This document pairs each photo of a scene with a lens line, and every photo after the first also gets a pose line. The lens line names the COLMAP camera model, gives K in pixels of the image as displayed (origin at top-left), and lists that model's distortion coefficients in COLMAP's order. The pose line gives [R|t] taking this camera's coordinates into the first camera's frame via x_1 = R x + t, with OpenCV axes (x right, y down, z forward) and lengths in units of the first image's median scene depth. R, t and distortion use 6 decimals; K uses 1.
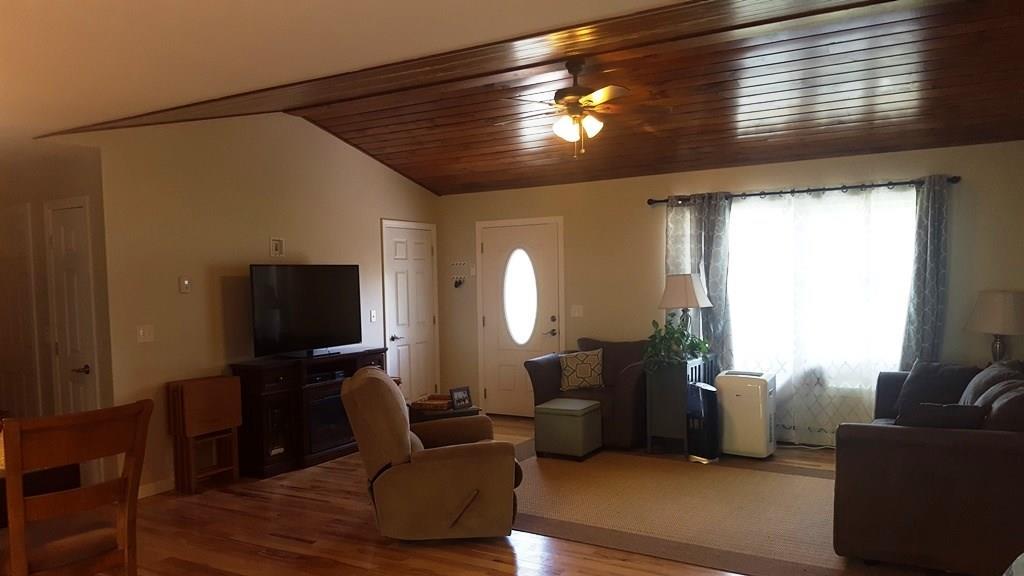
lens RADIAL K [[774.2, 0, 512.5], [0, 774.2, 291.2], [0, 0, 1]] dist [0.071634, -0.006921]
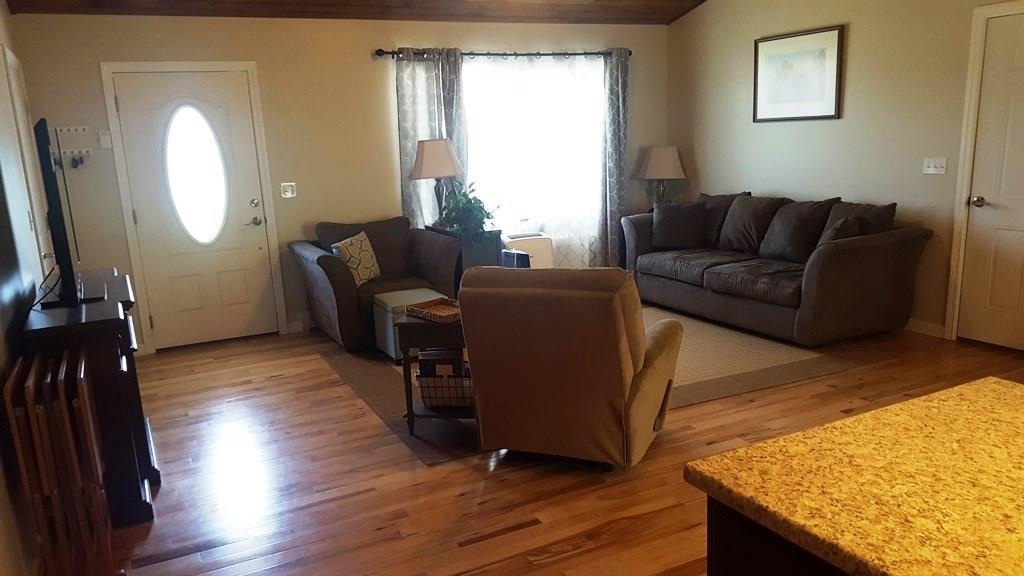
lens RADIAL K [[774.2, 0, 511.5], [0, 774.2, 288.2], [0, 0, 1]] dist [0.071634, -0.006921]
pose [[0.540480, -0.174138, 0.823138, -0.504732], [0.050383, 0.983290, 0.174937, -0.004290], [-0.839847, -0.053078, 0.540222, 0.410334]]
